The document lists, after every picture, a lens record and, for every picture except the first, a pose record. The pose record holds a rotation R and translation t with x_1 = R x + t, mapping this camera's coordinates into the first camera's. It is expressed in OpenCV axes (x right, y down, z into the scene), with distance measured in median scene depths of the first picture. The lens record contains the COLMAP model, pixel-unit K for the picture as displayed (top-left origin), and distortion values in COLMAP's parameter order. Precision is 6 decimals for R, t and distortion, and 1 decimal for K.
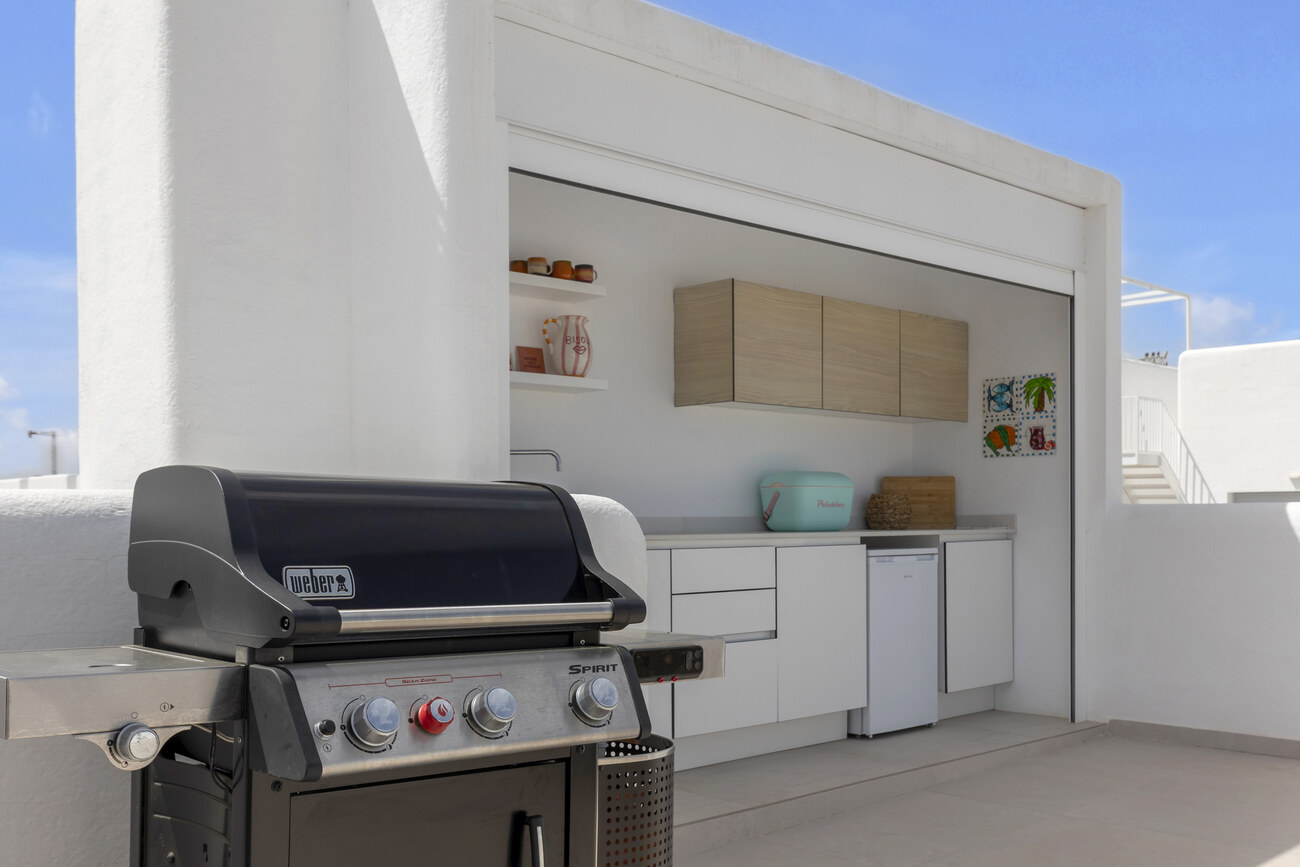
lens RADIAL K [[1289.2, 0, 649.2], [0, 1289.2, 530.6], [0, 0, 1]] dist [0.040807, 0.001067]
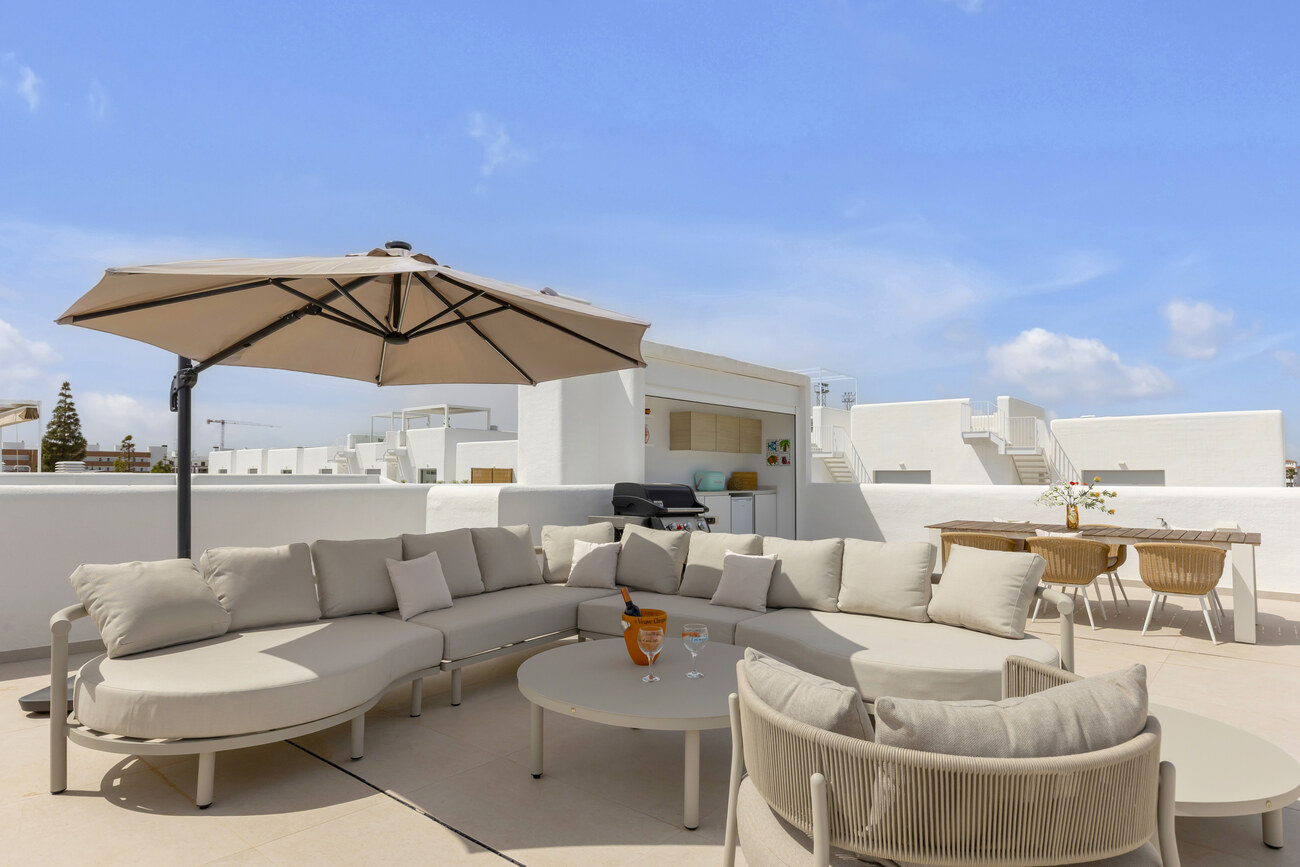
lens RADIAL K [[724.2, 0, 648.8], [0, 724.2, 458.6], [0, 0, 1]] dist [0.001670, 0.000227]
pose [[0.995218, 0.010111, 0.097157, -0.177560], [-0.006754, 0.999371, -0.034820, -0.014250], [-0.097448, 0.033997, 0.994660, -0.646530]]
